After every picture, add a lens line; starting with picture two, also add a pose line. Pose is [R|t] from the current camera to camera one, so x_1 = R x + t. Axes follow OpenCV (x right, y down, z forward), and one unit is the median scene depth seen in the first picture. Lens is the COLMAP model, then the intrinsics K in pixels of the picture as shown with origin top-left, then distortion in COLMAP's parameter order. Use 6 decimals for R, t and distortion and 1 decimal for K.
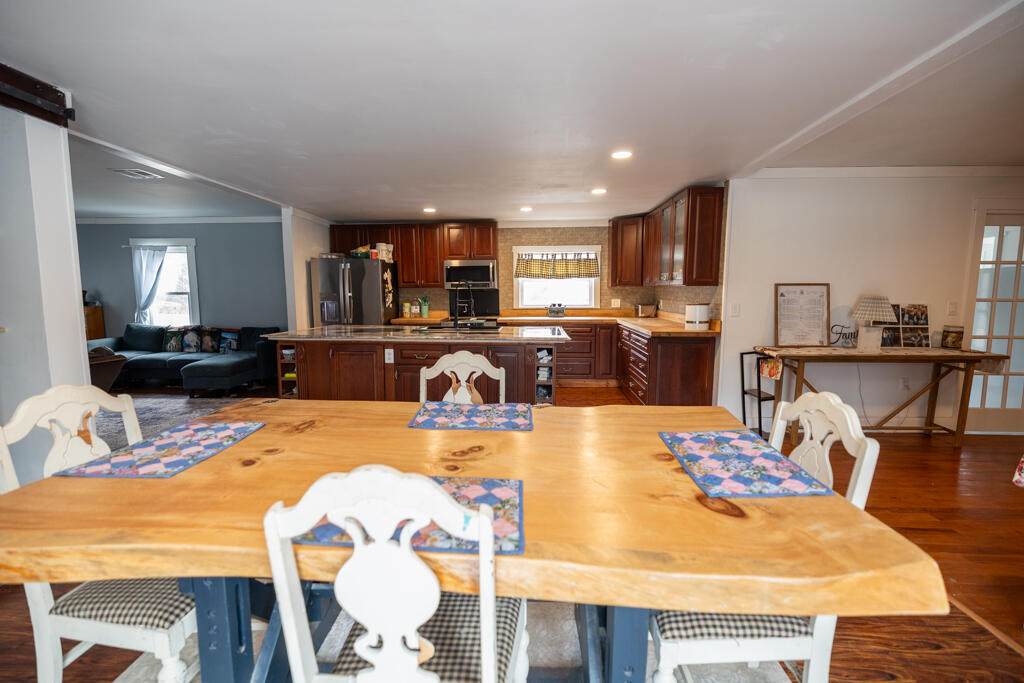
lens RADIAL K [[437.8, 0, 507.0], [0, 437.8, 338.0], [0, 0, 1]] dist [0.003317, -0.000435]
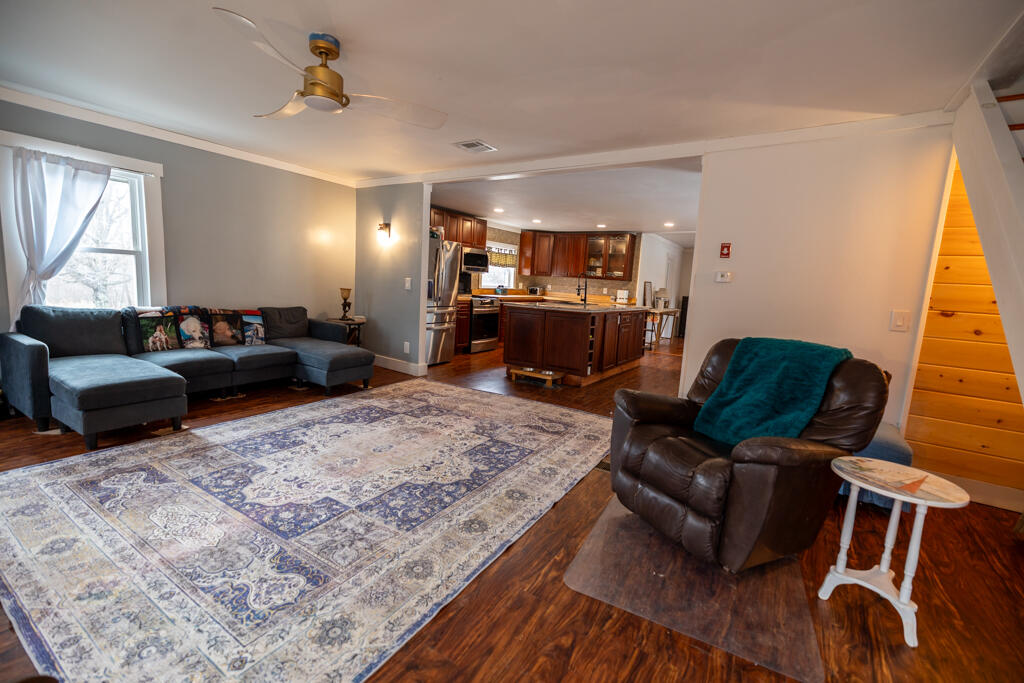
lens RADIAL K [[437.8, 0, 516.4], [0, 437.8, 339.1], [0, 0, 1]] dist [0.003317, -0.000435]
pose [[0.497757, -0.083282, 0.863309, -1.060673], [0.035295, 0.996500, 0.075780, -0.013409], [-0.866598, -0.007249, 0.498954, 0.273364]]
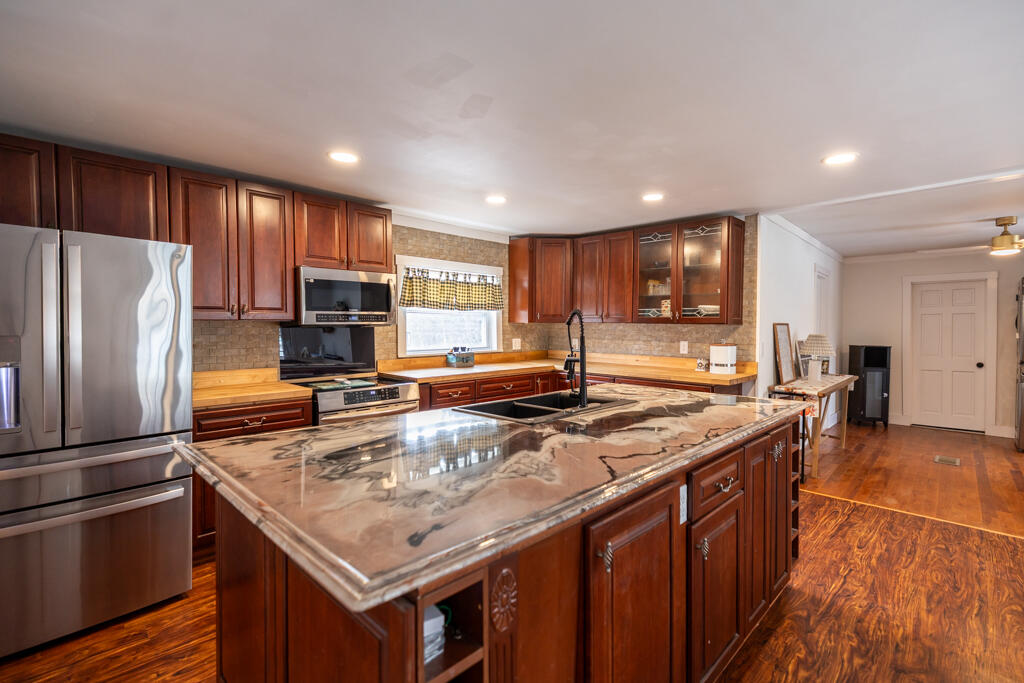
lens RADIAL K [[462.3, 0, 539.5], [0, 462.3, 335.3], [0, 0, 1]] dist [0.004161, -0.000068]
pose [[0.636317, -0.011250, 0.771345, -0.353291], [0.077279, 0.995793, -0.049228, -0.052342], [-0.767547, 0.090934, 0.634510, 0.457153]]
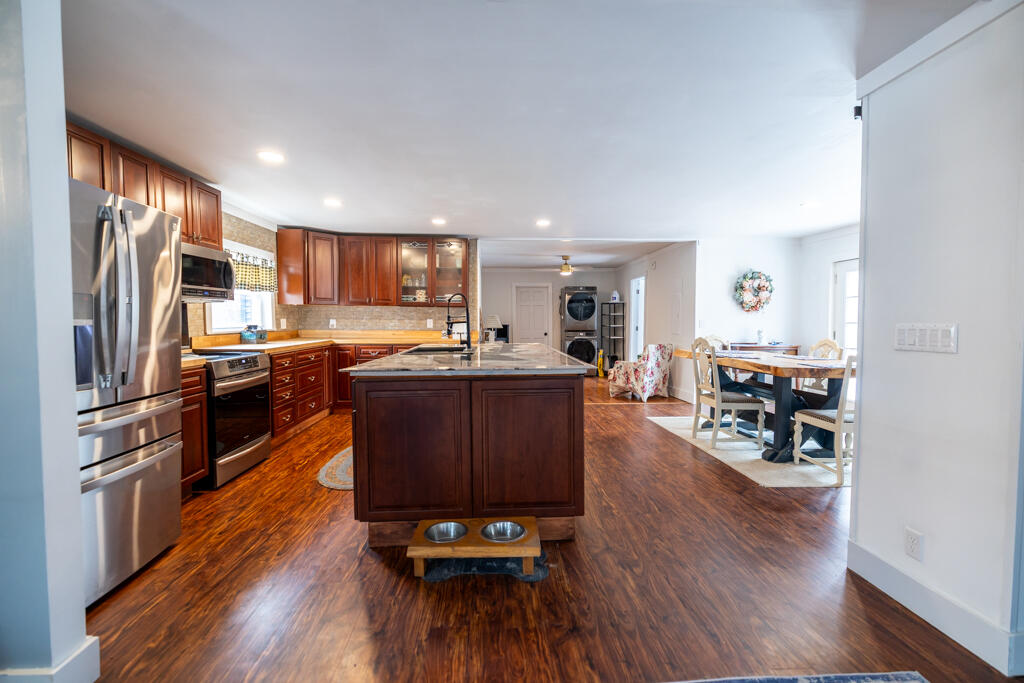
lens RADIAL K [[437.8, 0, 510.0], [0, 437.8, 341.4], [0, 0, 1]] dist [0.003317, -0.000435]
pose [[-0.101402, -0.047148, 0.993728, -0.641321], [0.105391, 0.992746, 0.057856, -0.049380], [-0.989247, 0.110596, -0.095698, 0.656145]]
